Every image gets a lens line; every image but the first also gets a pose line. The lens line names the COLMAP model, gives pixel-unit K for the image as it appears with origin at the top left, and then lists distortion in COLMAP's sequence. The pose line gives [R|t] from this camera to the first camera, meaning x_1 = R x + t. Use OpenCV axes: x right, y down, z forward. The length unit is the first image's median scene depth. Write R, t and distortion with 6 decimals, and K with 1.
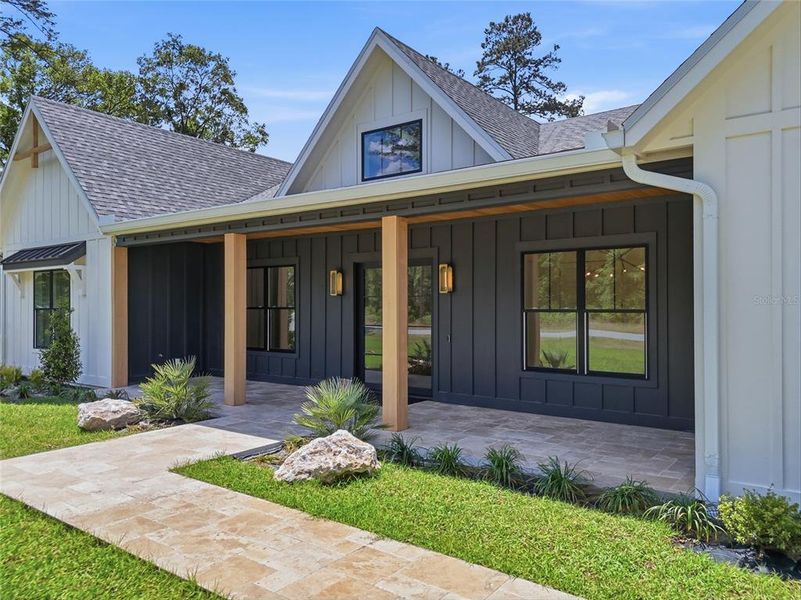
lens RADIAL K [[582.8, 0, 394.3], [0, 582.8, 301.0], [0, 0, 1]] dist [0.056601, -0.015605]
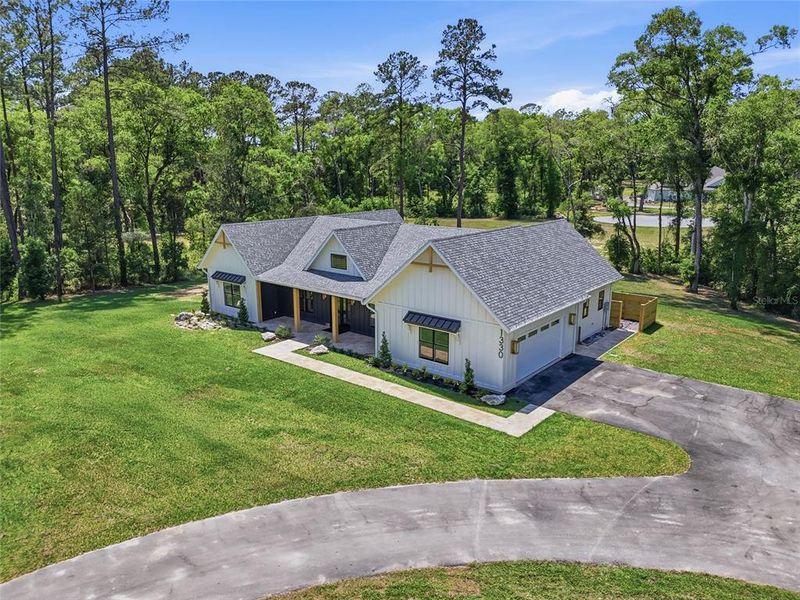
lens RADIAL K [[582.1, 0, 400.0], [0, 582.1, 296.1], [0, 0, 1]] dist [0.056601, -0.015605]
pose [[0.999626, 0.007562, -0.026263, 0.349433], [-0.001212, 0.972283, 0.233803, -0.671319], [0.027304, -0.233684, 0.971929, -1.864389]]
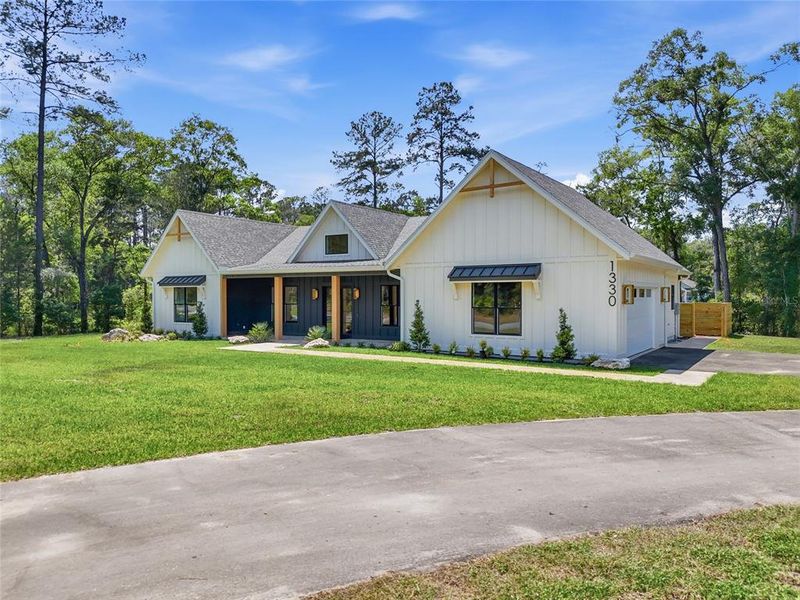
lens RADIAL K [[582.1, 0, 395.7], [0, 582.1, 299.7], [0, 0, 1]] dist [0.056601, -0.015605]
pose [[0.998161, -0.001645, 0.060598, 0.077546], [0.000776, 0.999897, 0.014357, -0.035916], [-0.060616, -0.014284, 0.998059, -1.255109]]
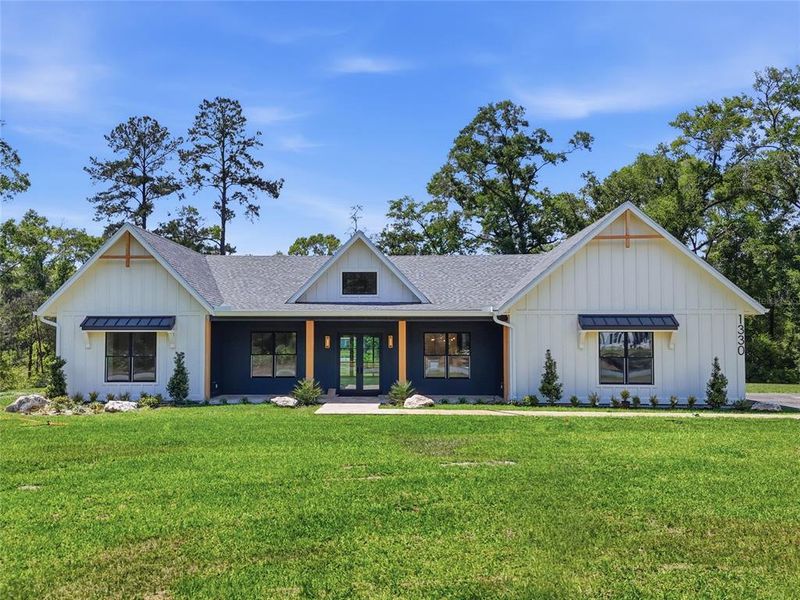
lens RADIAL K [[659.2, 0, 392.5], [0, 659.2, 300.0], [0, 0, 1]] dist [0.027486, -0.000964]
pose [[0.807320, 0.042880, 0.588553, -1.045440], [-0.004614, 0.997785, -0.066367, -0.023969], [-0.590095, 0.050864, 0.805730, -0.810937]]
